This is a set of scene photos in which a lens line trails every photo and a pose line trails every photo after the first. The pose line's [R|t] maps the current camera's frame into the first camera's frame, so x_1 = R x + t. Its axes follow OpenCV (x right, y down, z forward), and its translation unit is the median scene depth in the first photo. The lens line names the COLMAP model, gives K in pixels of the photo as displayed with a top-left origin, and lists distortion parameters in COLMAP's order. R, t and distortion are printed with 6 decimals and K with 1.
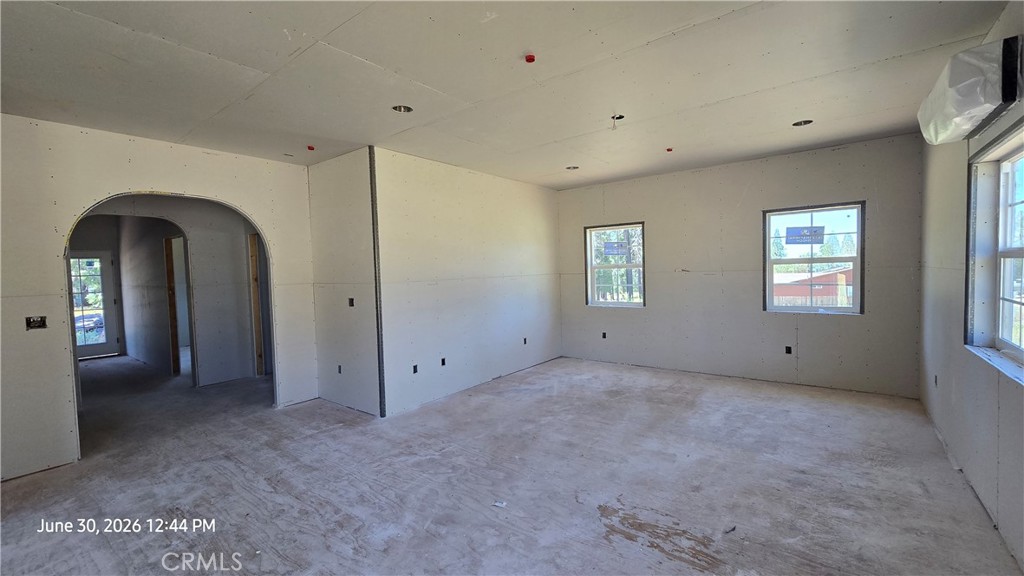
lens RADIAL K [[420.1, 0, 510.3], [0, 420.1, 292.2], [0, 0, 1]] dist [-0.001239, -0.000903]
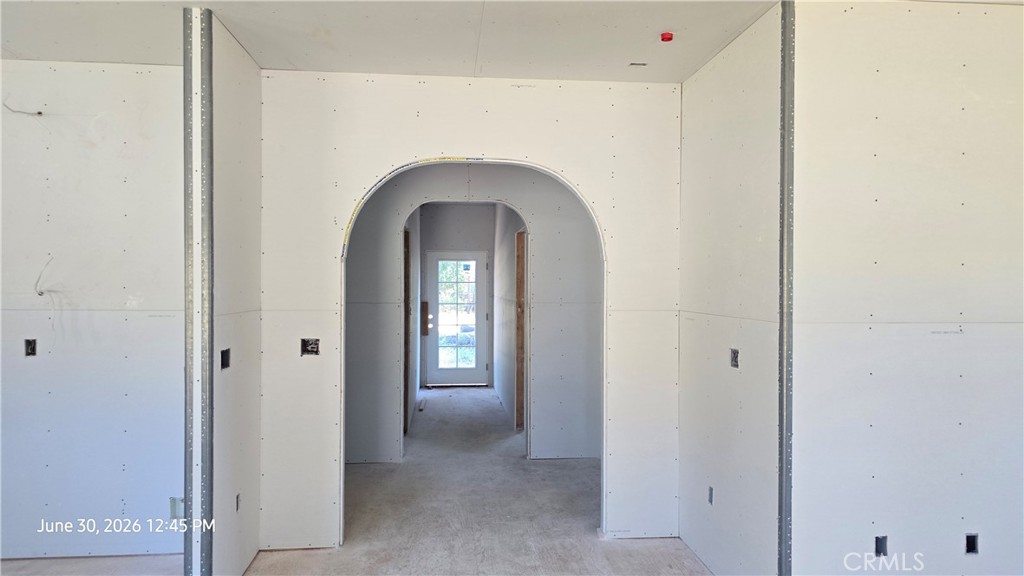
lens RADIAL K [[690.3, 0, 507.4], [0, 690.3, 293.6], [0, 0, 1]] dist [0.045197, -0.005458]
pose [[0.692240, 0.038581, -0.720635, -0.007715], [-0.063837, 0.997929, -0.007894, -0.026441], [0.718838, 0.051468, 0.693270, 0.315275]]
